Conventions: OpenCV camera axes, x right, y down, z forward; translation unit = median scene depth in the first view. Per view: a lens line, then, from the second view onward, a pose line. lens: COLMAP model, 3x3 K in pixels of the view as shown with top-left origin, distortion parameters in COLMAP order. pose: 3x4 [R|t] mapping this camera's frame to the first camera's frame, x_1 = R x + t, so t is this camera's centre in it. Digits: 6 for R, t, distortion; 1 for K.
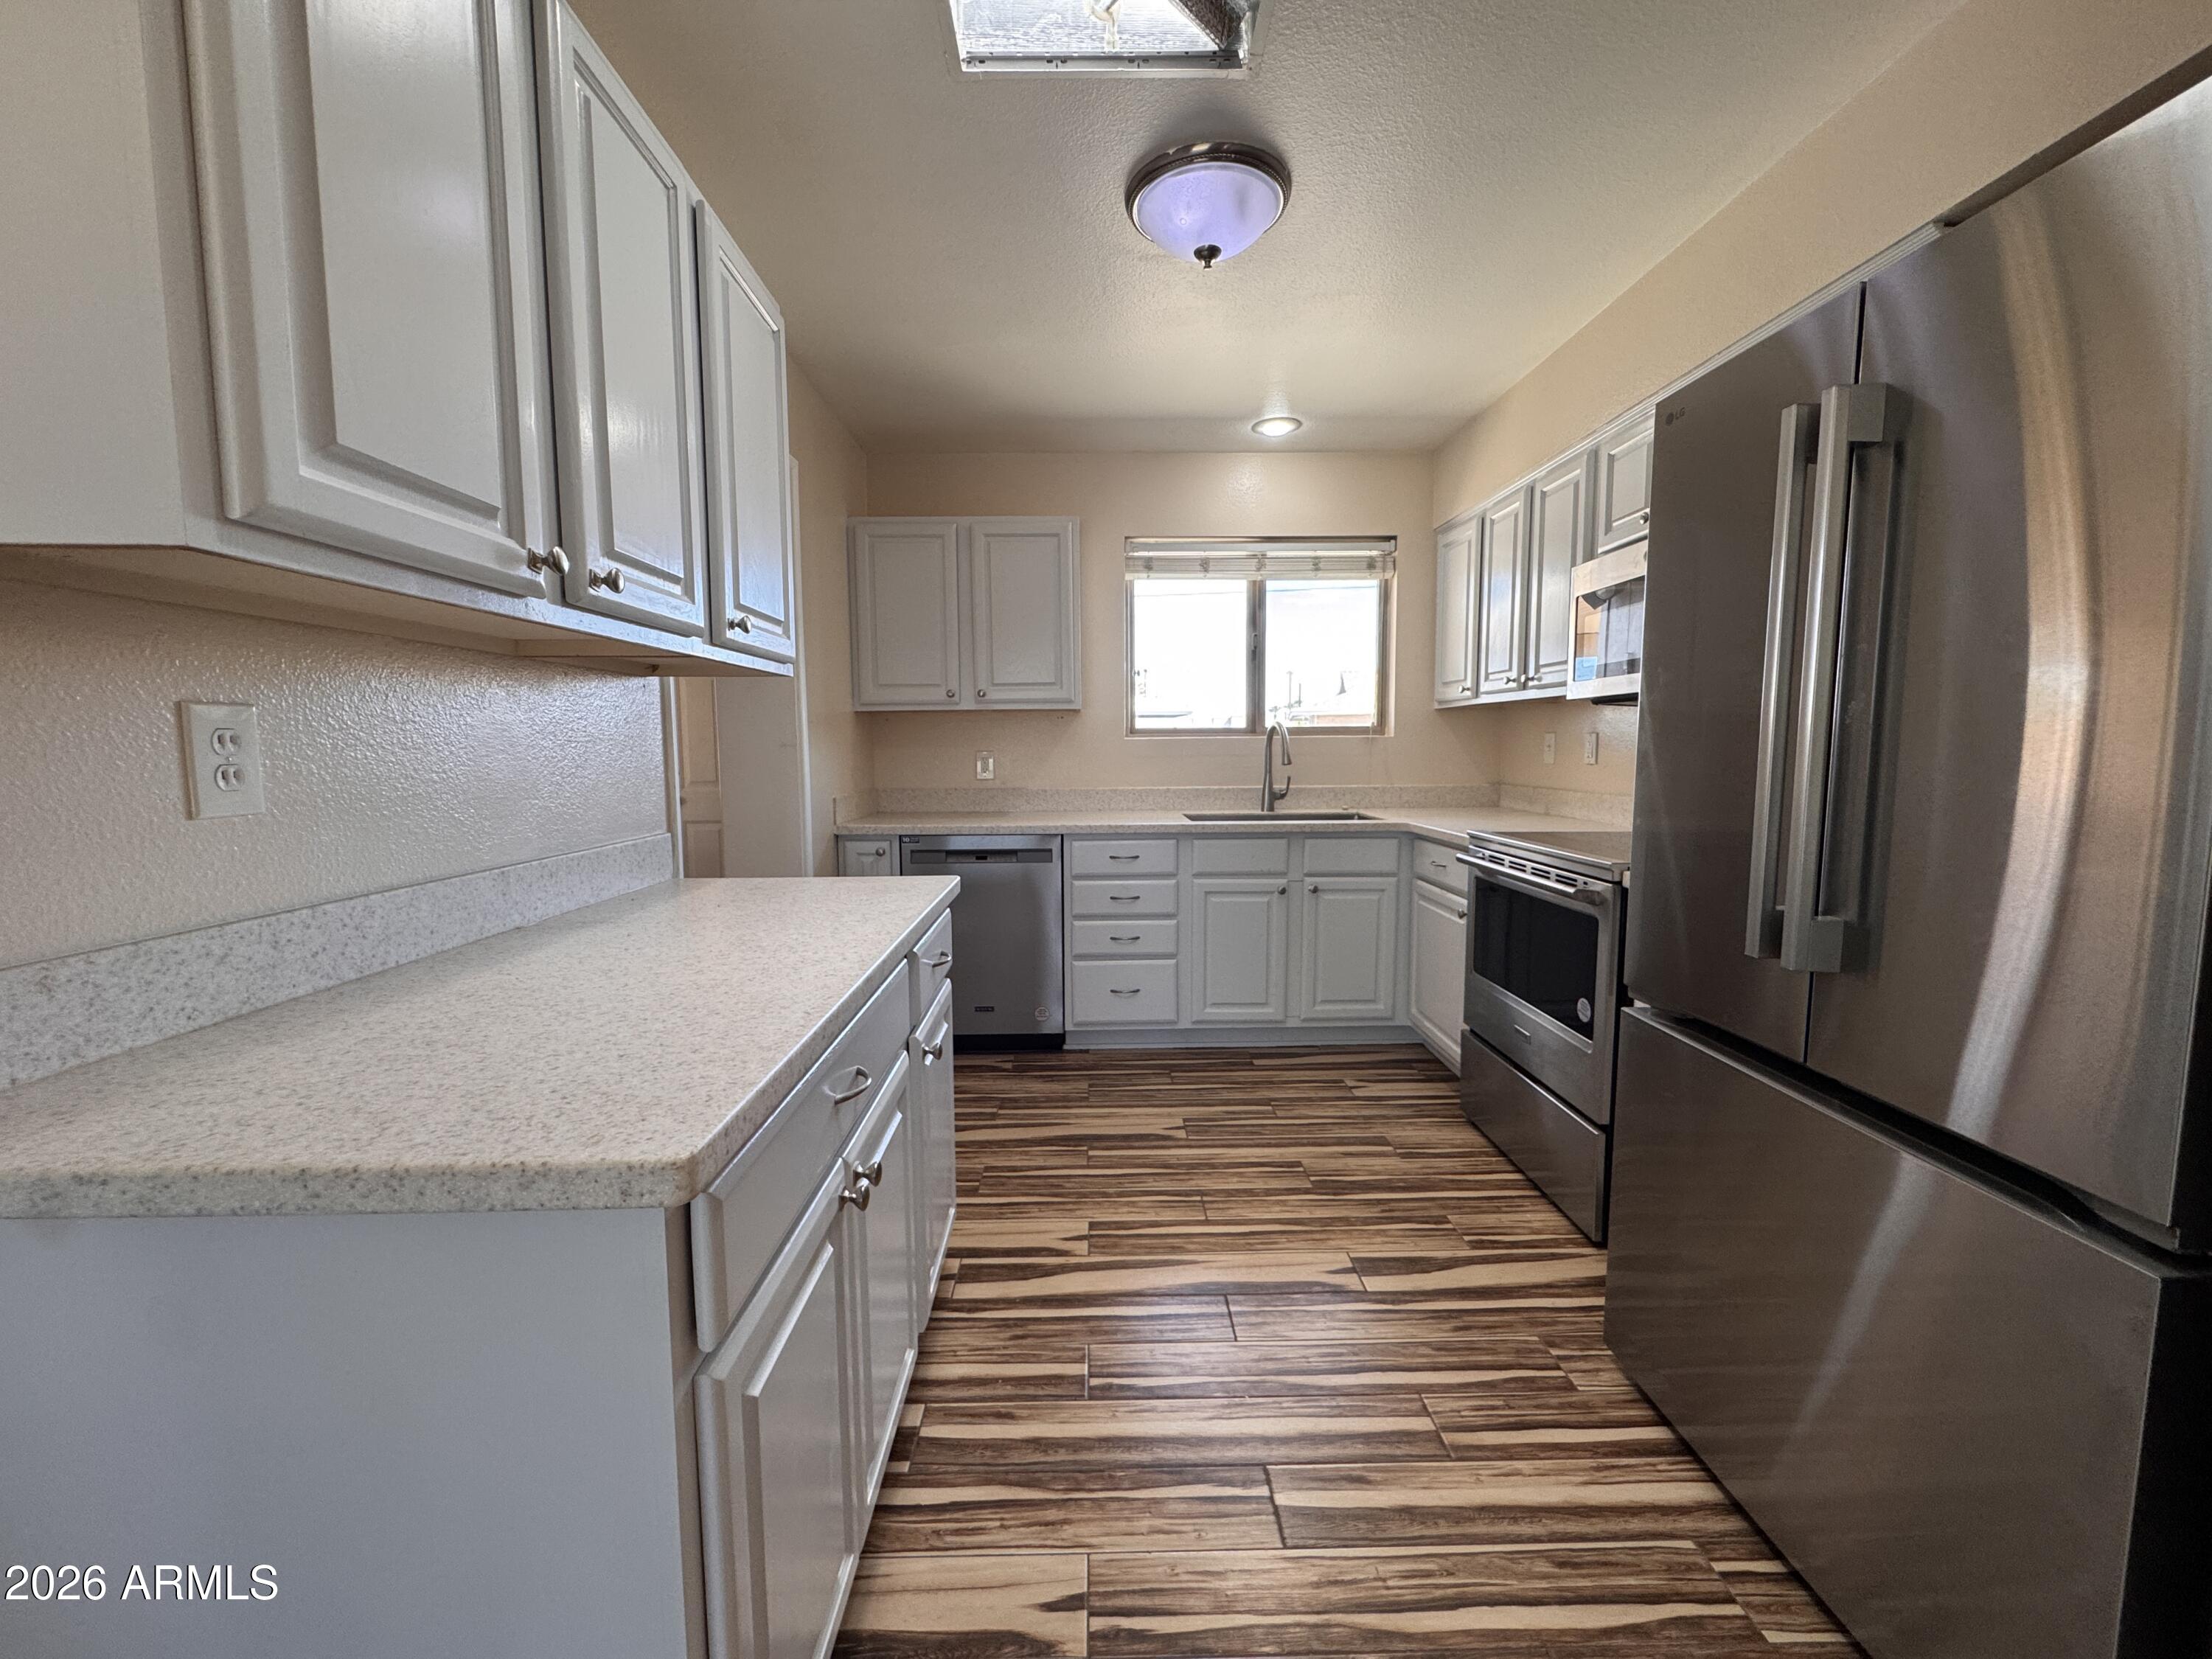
lens RADIAL K [[887.7, 0, 1106.0], [0, 887.7, 829.5], [0, 0, 1]] dist [-0.000222, 0.000099]
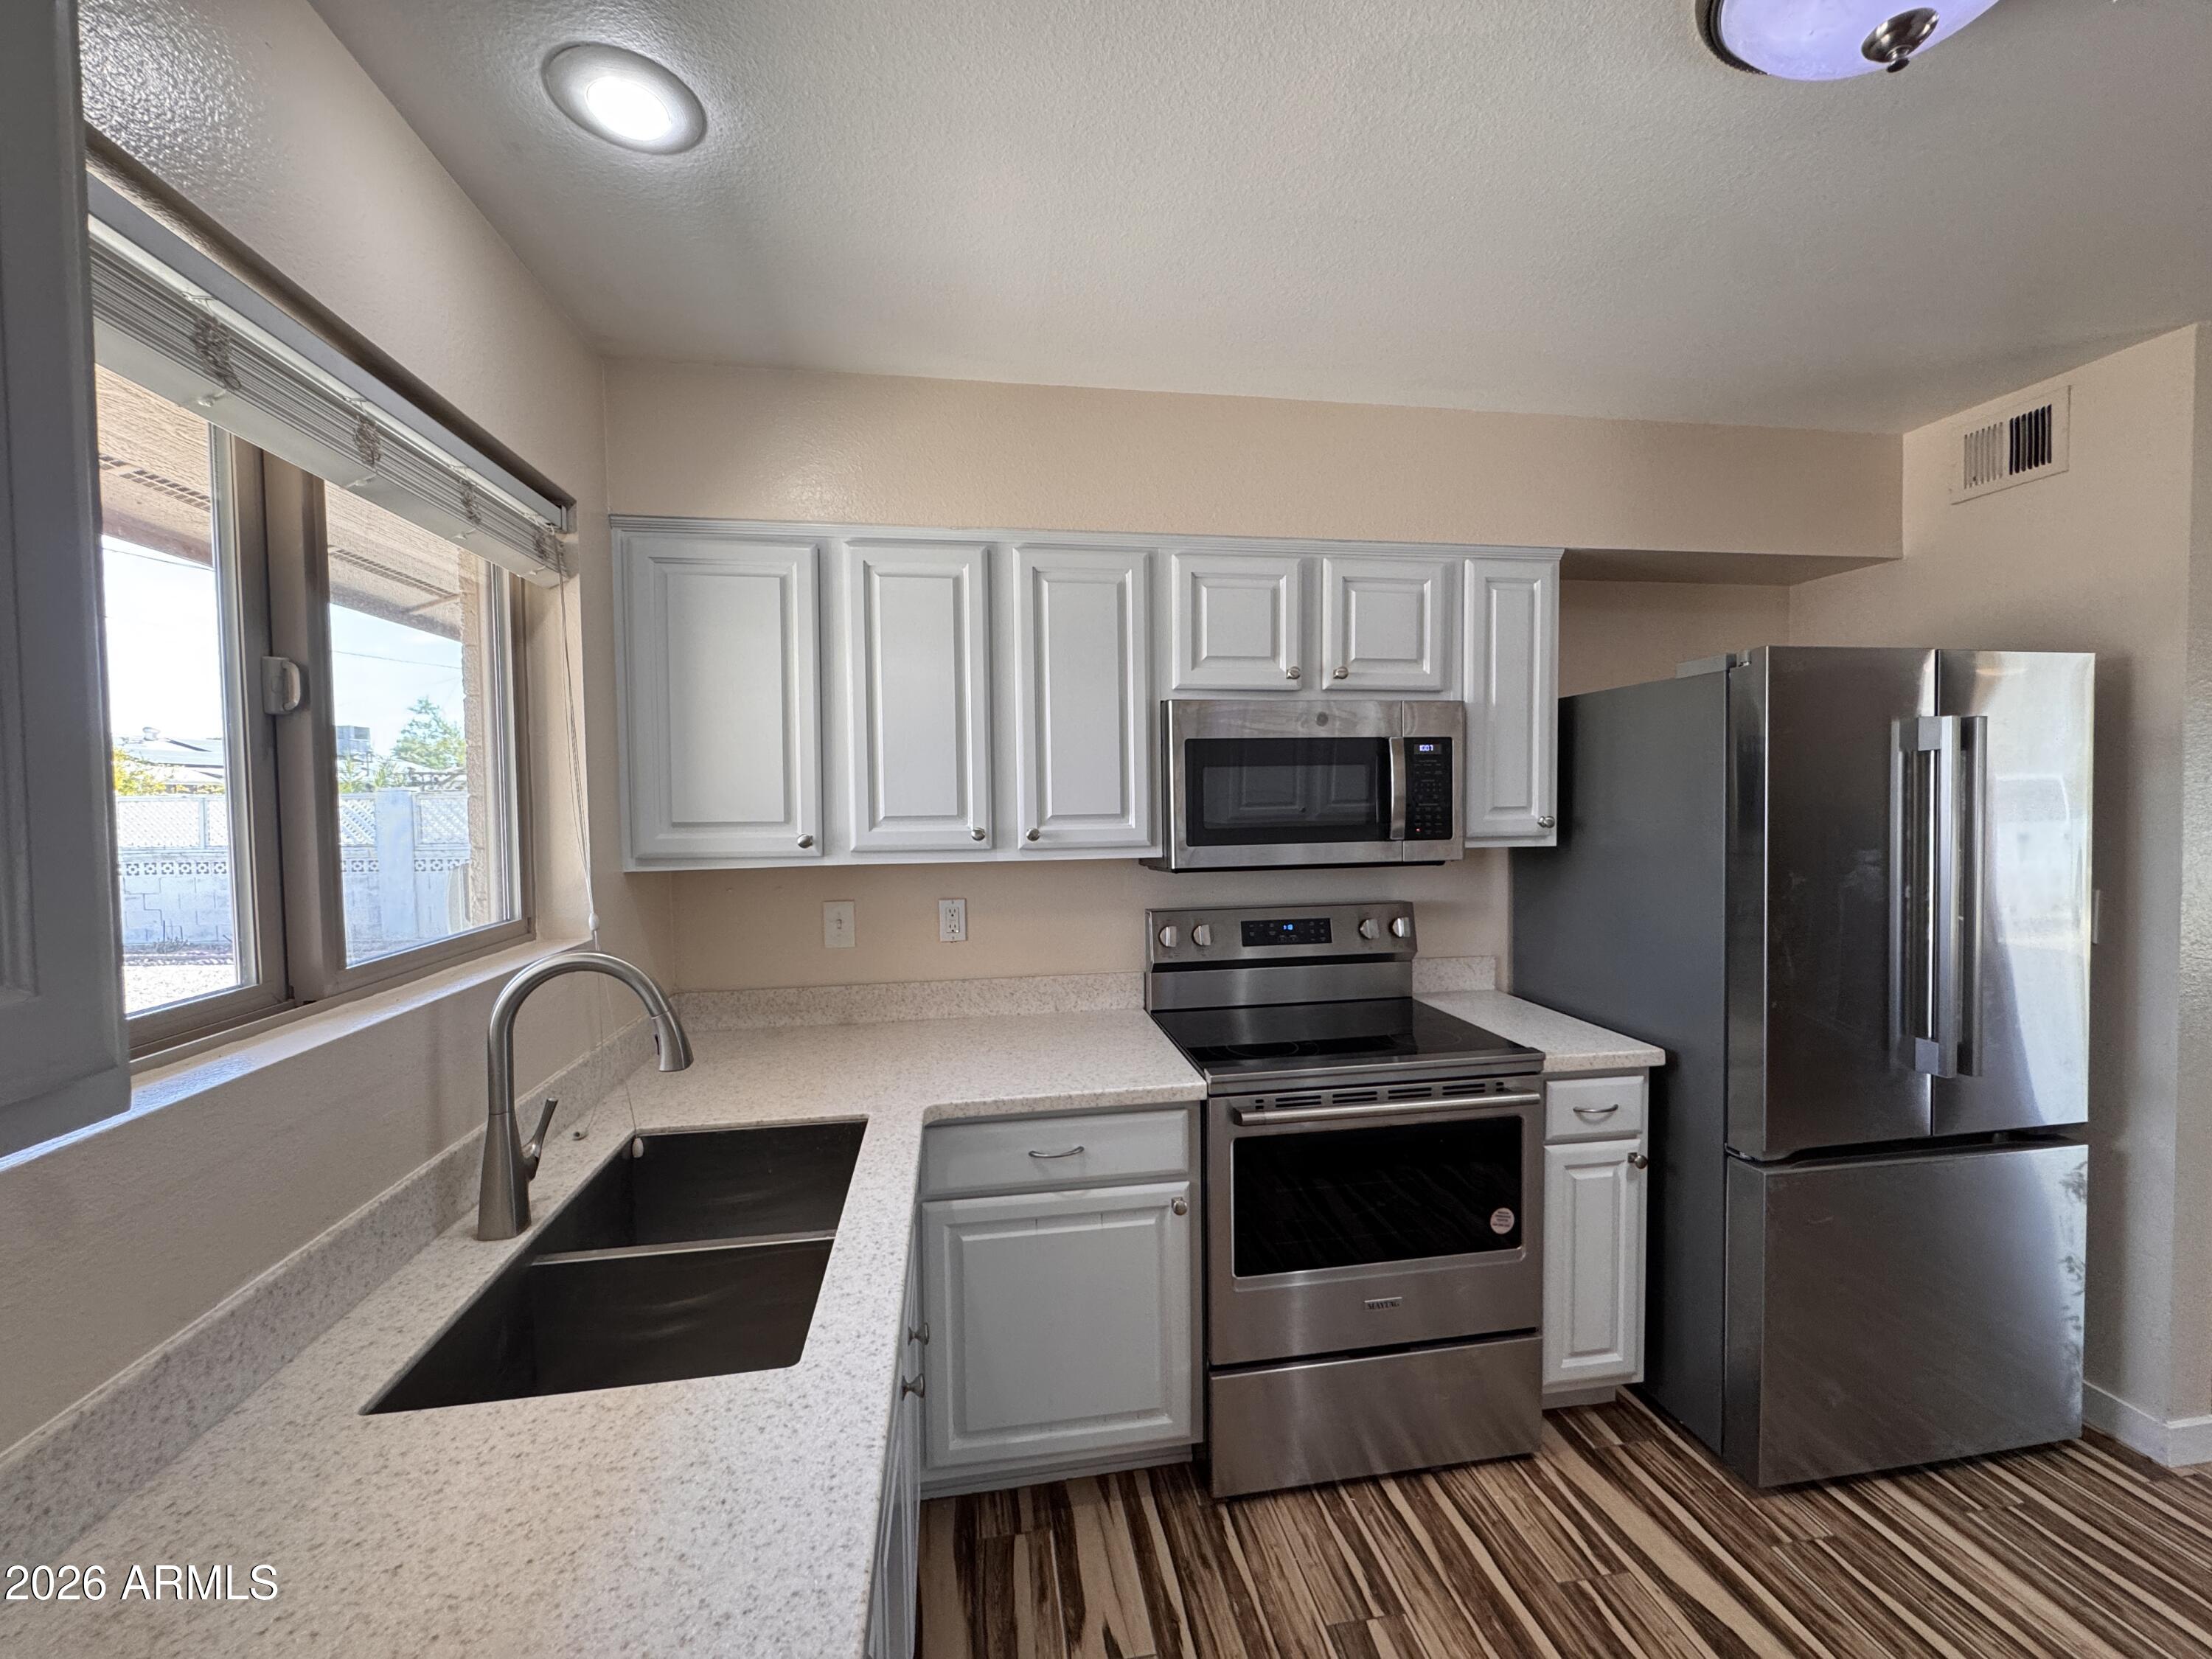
lens RADIAL K [[887.7, 0, 1106.0], [0, 887.7, 829.5], [0, 0, 1]] dist [-0.000222, 0.000099]
pose [[-0.143457, -0.029180, 0.989226, -0.267579], [0.109272, 0.992987, 0.045138, -0.256759], [-0.983605, 0.114570, -0.139263, 1.346749]]
